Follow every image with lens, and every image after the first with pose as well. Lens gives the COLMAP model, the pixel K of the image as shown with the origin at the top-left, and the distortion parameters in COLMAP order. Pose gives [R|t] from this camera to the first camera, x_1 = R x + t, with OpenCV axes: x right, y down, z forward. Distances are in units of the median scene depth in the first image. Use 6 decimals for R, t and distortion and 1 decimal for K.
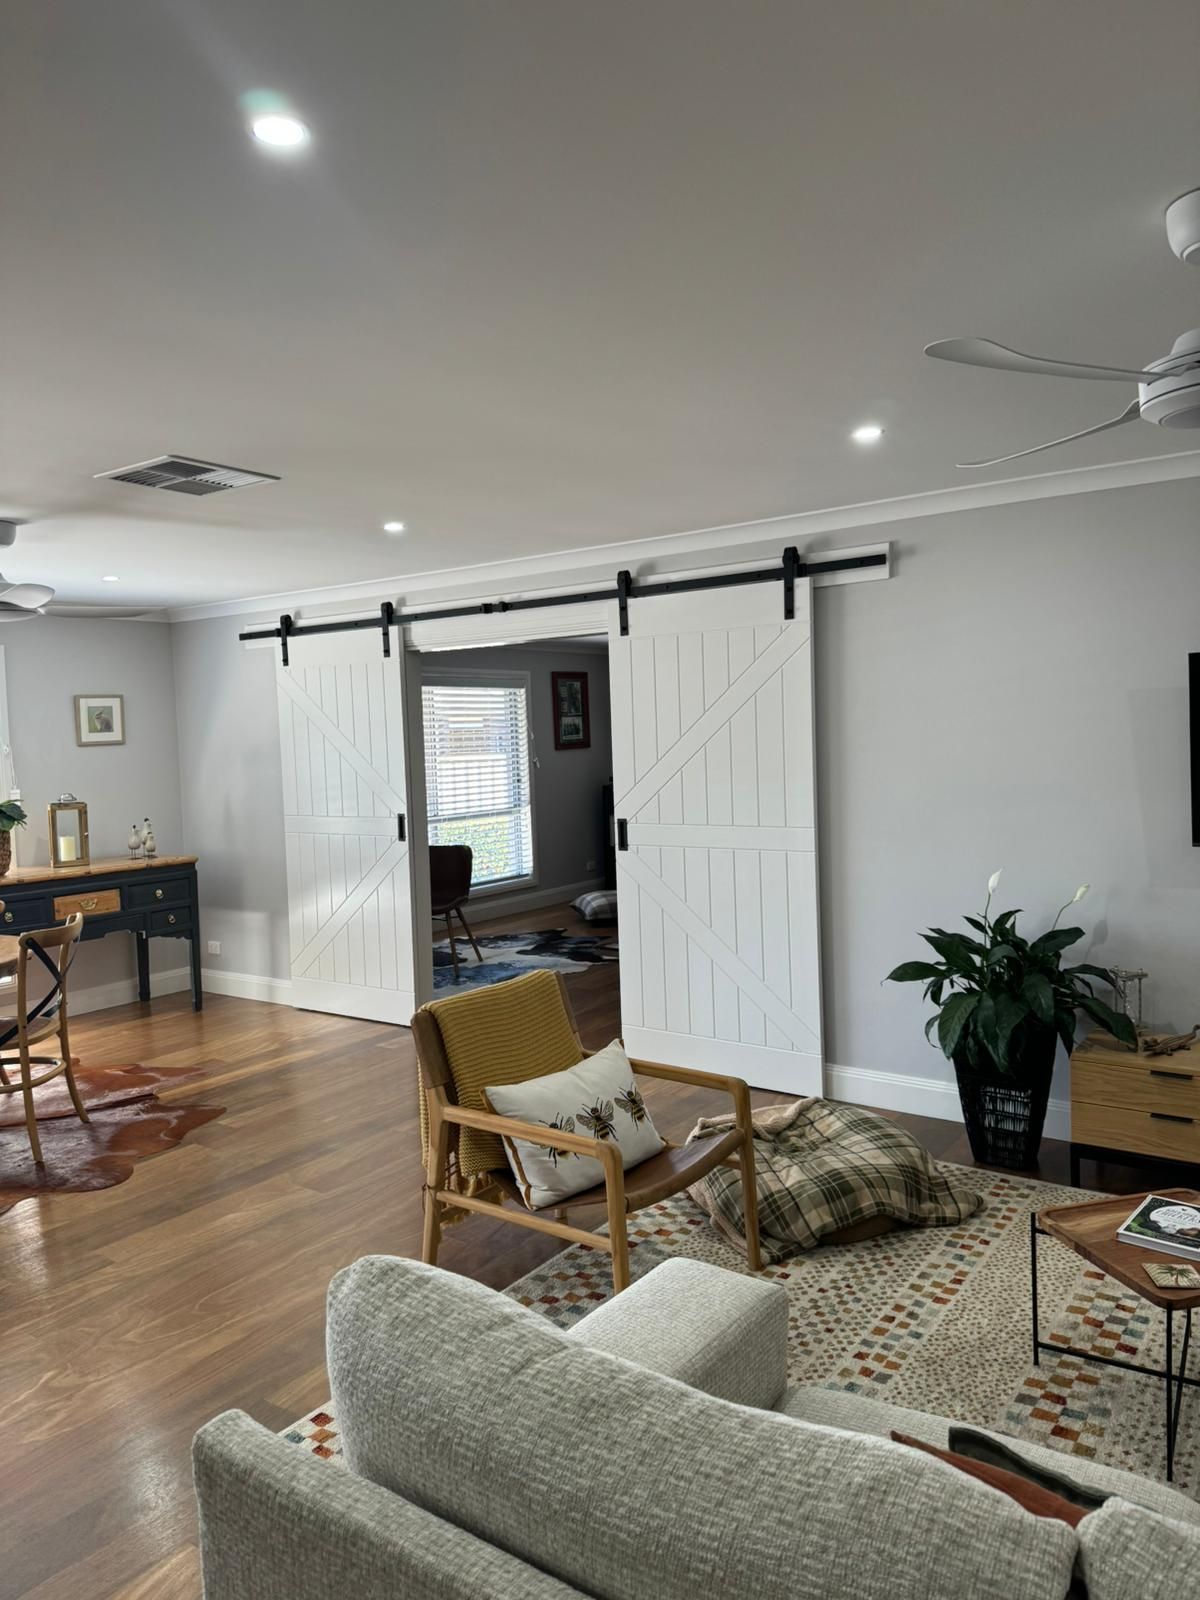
lens RADIAL K [[1142.6, 0, 599.9], [0, 1142.6, 802.1], [0, 0, 1]] dist [0.054990, -0.000335]
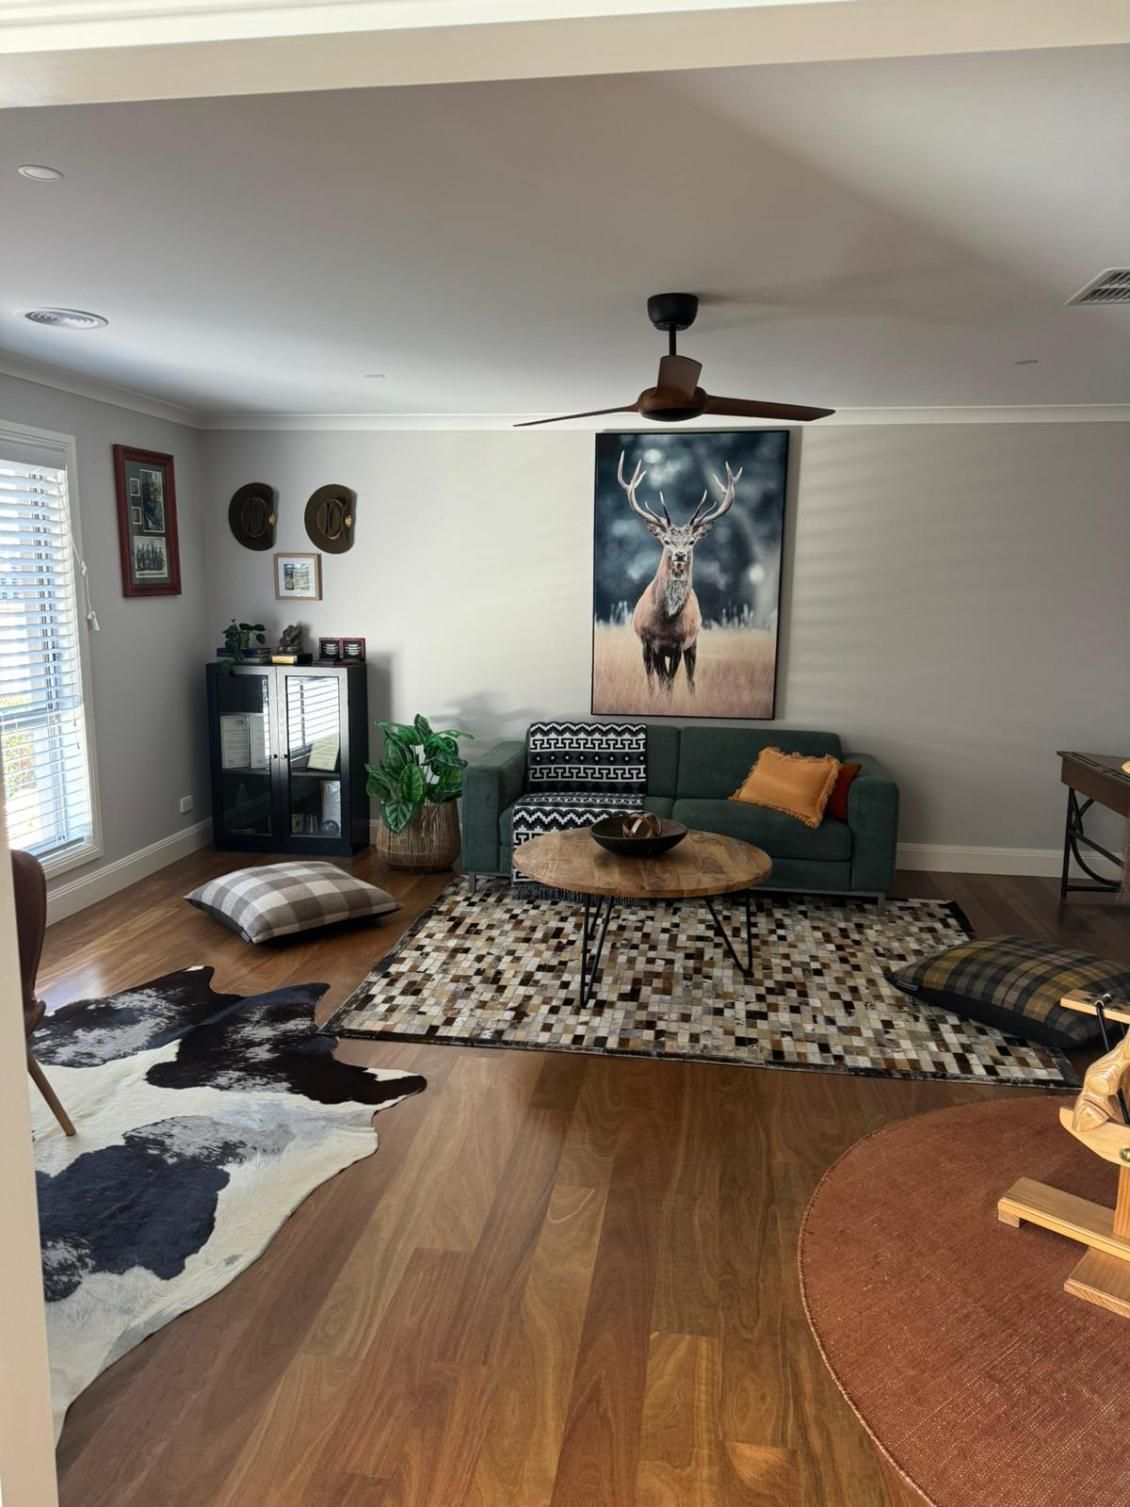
lens RADIAL K [[1076.2, 0, 563.9], [0, 1076.2, 752.8], [0, 0, 1]] dist [0.054990, -0.000335]
pose [[0.884226, -0.033680, 0.465843, -0.098397], [-0.010473, 0.995716, 0.091869, -0.023026], [-0.466941, -0.086111, 0.880086, 0.468276]]
